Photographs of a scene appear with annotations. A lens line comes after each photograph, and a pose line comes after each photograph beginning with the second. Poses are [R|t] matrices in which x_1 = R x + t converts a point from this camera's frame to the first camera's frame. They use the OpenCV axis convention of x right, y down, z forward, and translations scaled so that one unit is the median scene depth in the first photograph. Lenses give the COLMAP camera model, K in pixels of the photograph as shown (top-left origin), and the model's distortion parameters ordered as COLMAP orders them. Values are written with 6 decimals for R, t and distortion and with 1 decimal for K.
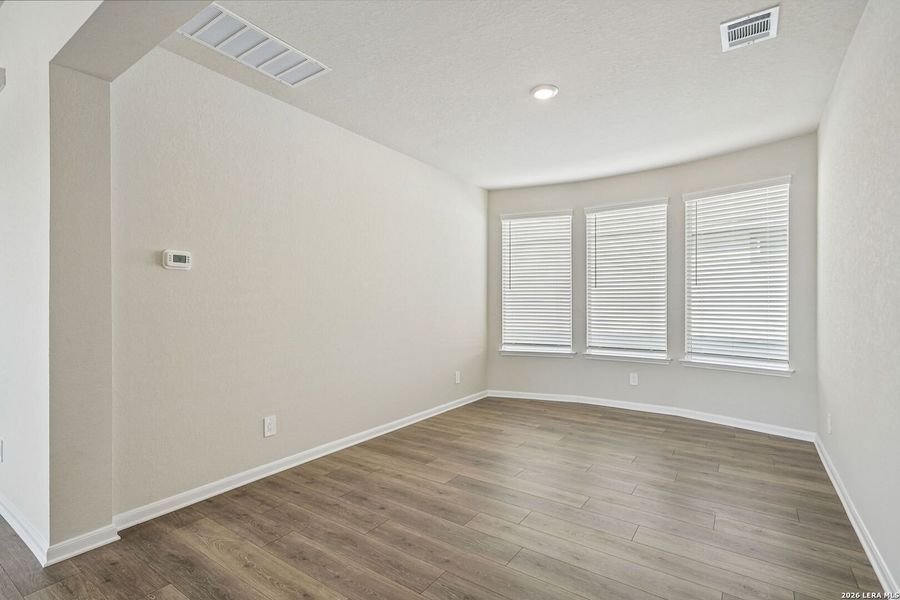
lens RADIAL K [[423.3, 0, 450.0], [0, 423.3, 300.0], [0, 0, 1]] dist [0.024406, 0.000259]
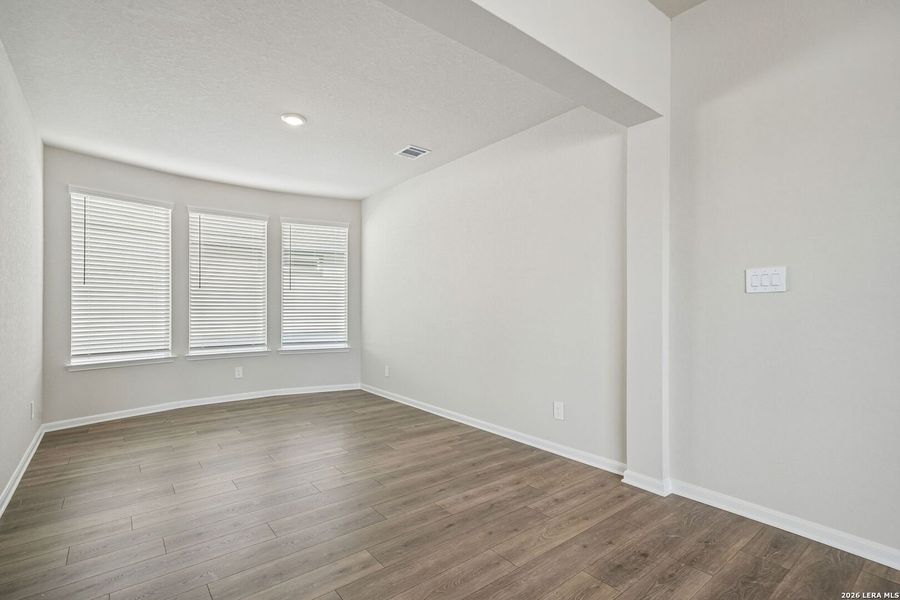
lens RADIAL K [[417.4, 0, 448.8], [0, 417.4, 304.7], [0, 0, 1]] dist [0.001215, 0.000320]
pose [[0.287611, 0.011322, 0.957680, -0.475112], [-0.004742, 0.999935, -0.010398, 0.019482], [-0.957736, -0.001551, 0.287646, 0.177288]]
